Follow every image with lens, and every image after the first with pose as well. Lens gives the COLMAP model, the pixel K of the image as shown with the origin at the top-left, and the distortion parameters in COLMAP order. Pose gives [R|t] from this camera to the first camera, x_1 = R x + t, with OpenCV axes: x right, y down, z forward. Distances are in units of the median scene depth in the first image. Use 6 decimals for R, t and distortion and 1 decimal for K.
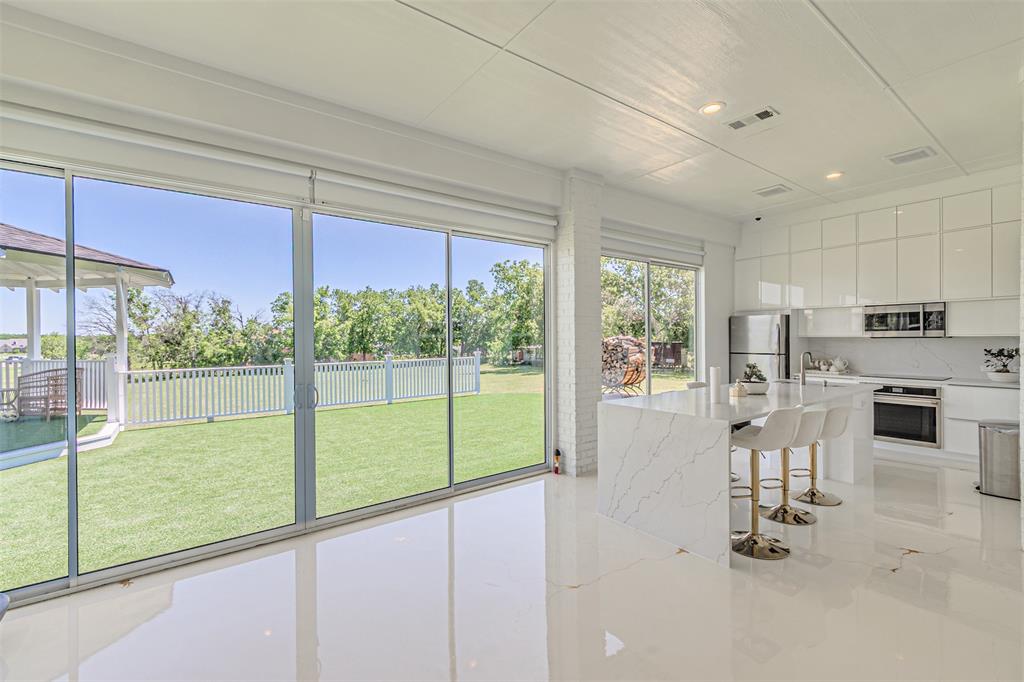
lens RADIAL K [[449.3, 0, 515.9], [0, 449.3, 345.9], [0, 0, 1]] dist [0.003159, 0.000486]
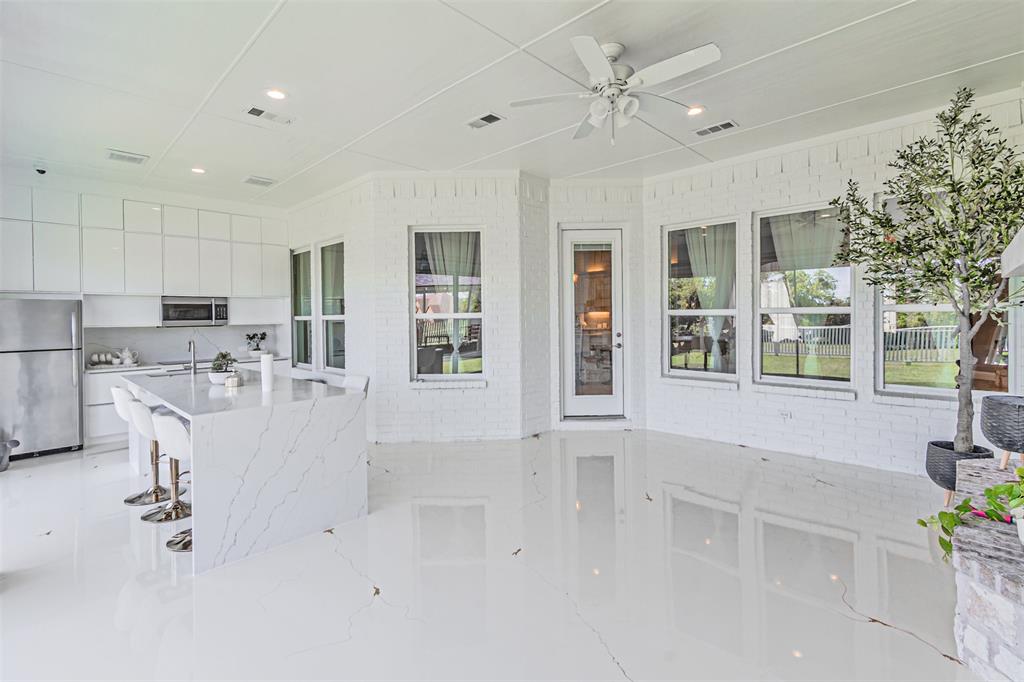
lens RADIAL K [[456.3, 0, 509.6], [0, 456.3, 330.5], [0, 0, 1]] dist [-0.000649, 0.000326]
pose [[-0.151721, -0.017936, 0.988261, -0.405409], [0.033529, 0.999167, 0.023281, -0.008388], [-0.987855, 0.036668, -0.150993, 0.416639]]
